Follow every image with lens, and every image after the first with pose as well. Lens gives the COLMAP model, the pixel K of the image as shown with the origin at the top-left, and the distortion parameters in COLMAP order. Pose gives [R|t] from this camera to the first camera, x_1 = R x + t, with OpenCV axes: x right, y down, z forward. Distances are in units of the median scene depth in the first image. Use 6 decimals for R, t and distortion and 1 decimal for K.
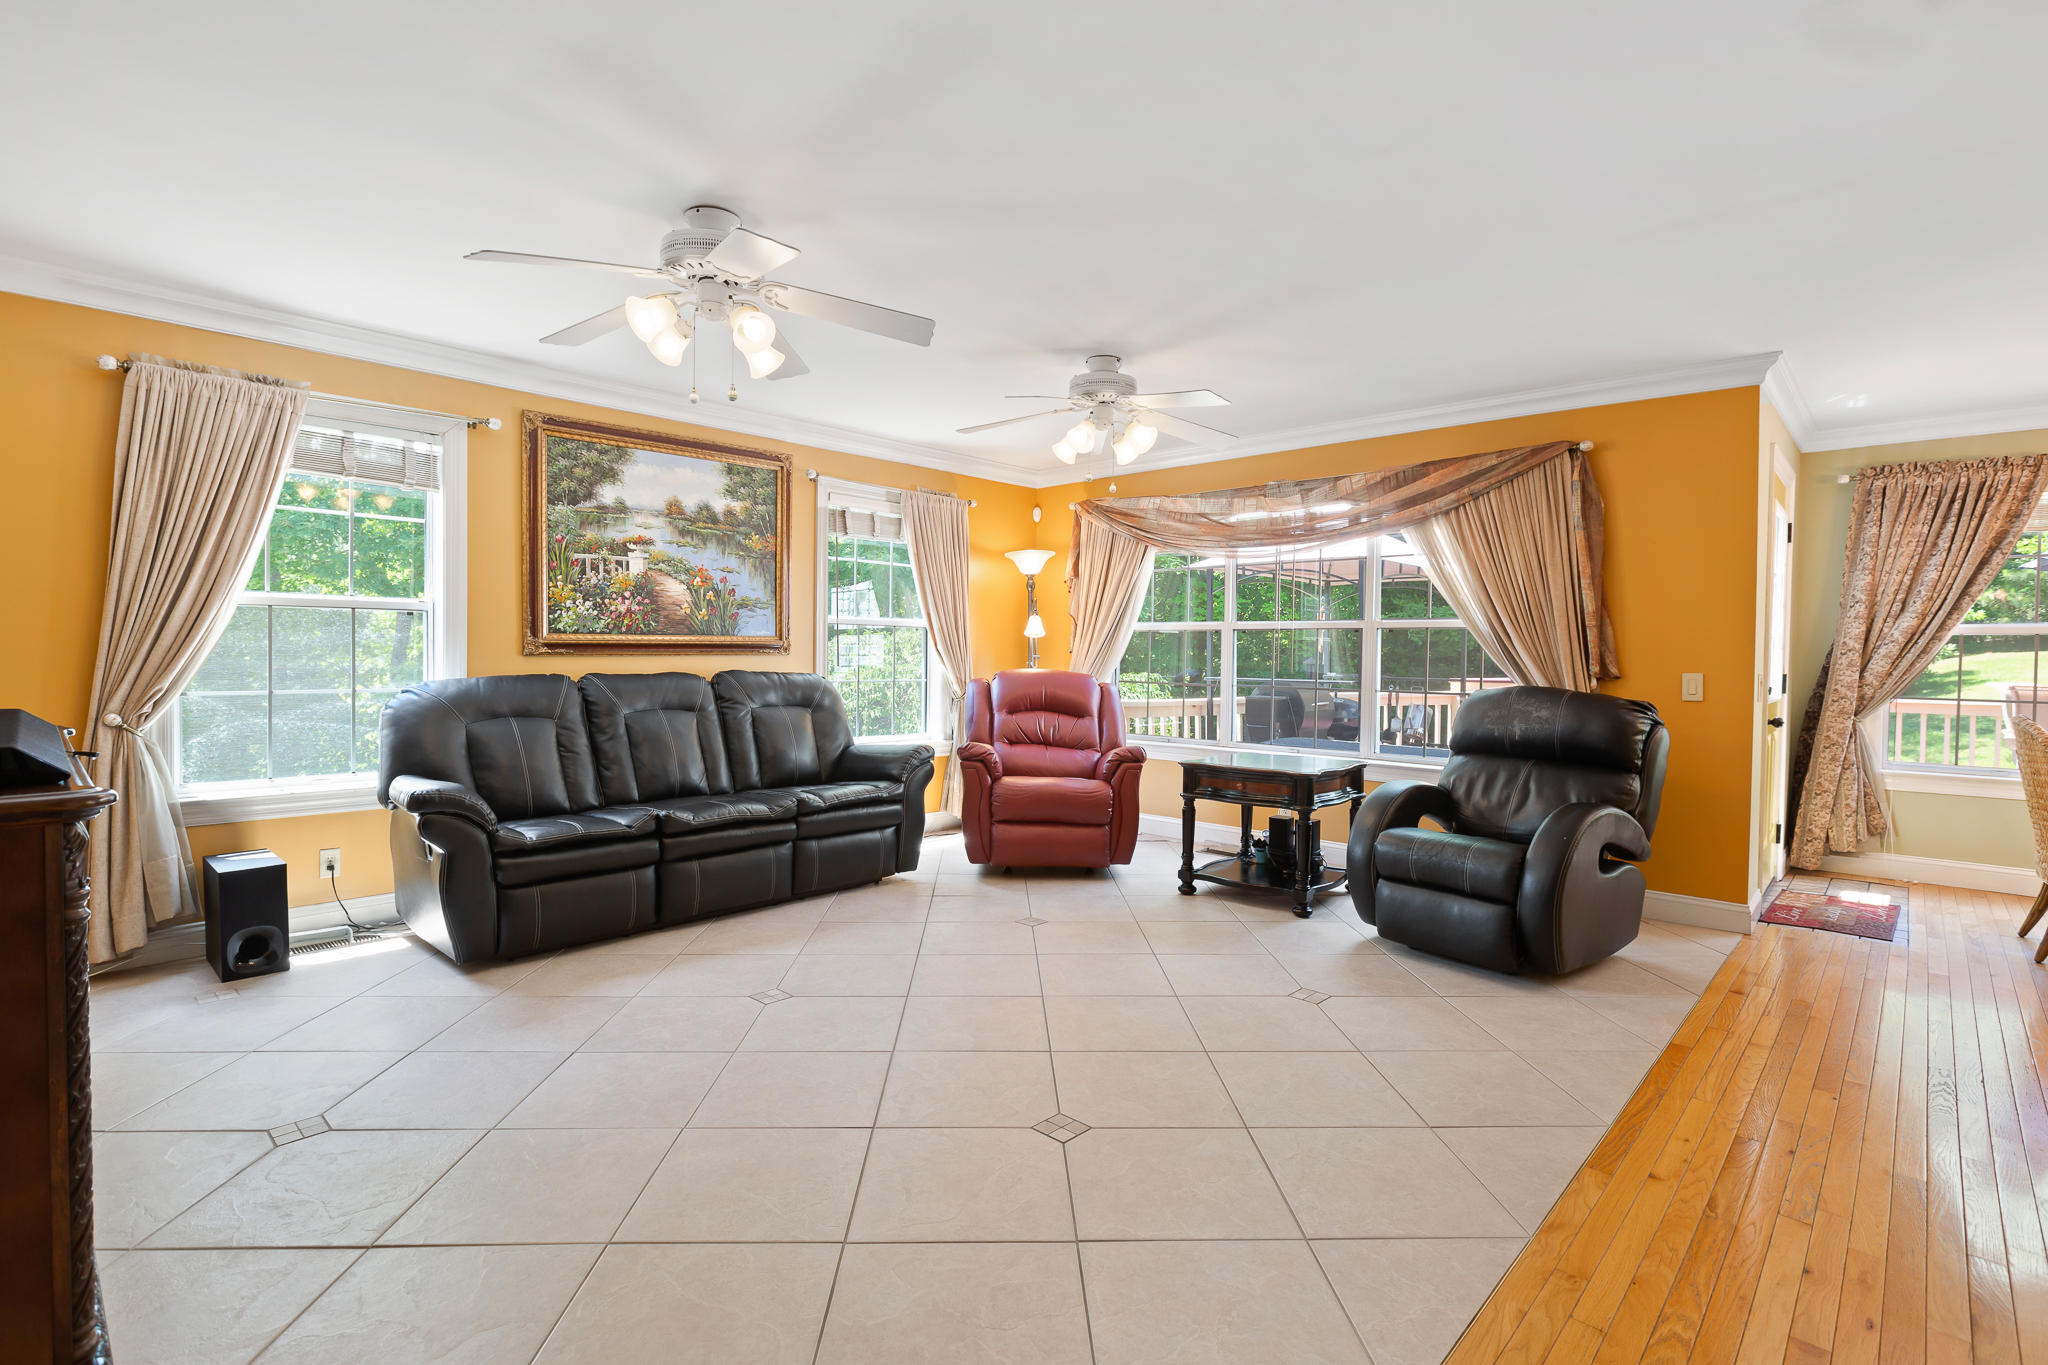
lens RADIAL K [[977.7, 0, 1024.0], [0, 977.7, 682.5], [0, 0, 1]] dist [-0.001007, -0.000156]
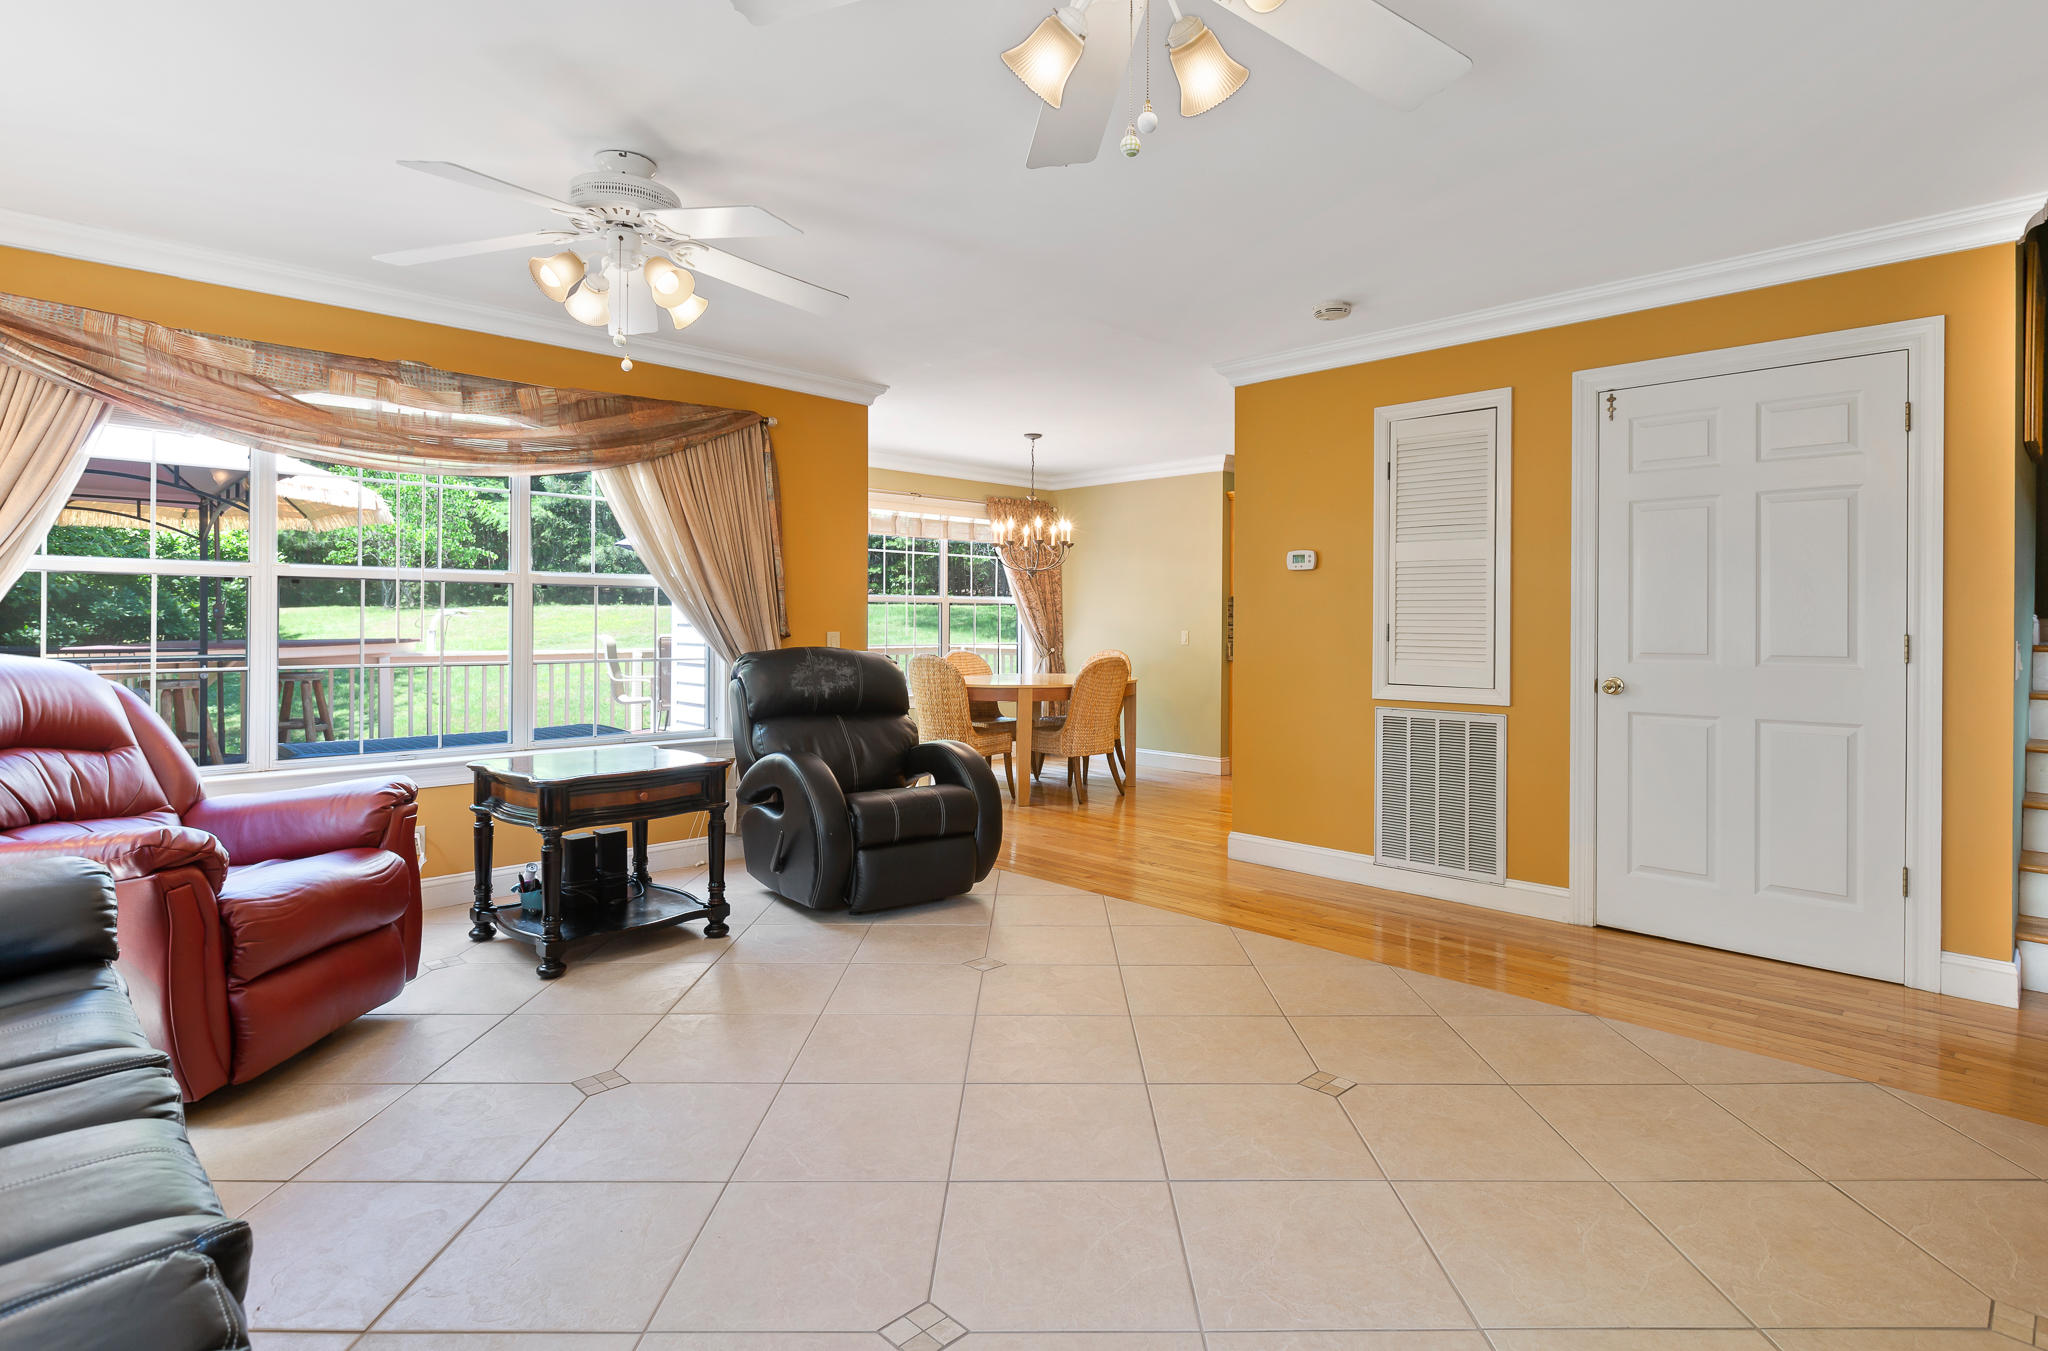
lens RADIAL K [[1086.7, 0, 1025.1], [0, 1086.7, 626.5], [0, 0, 1]] dist [0.000890, 0.000336]
pose [[0.052566, -0.003372, 0.998612, -0.551124], [0.025273, 0.999678, 0.002045, -0.013271], [-0.998298, 0.025131, 0.052634, 0.616955]]
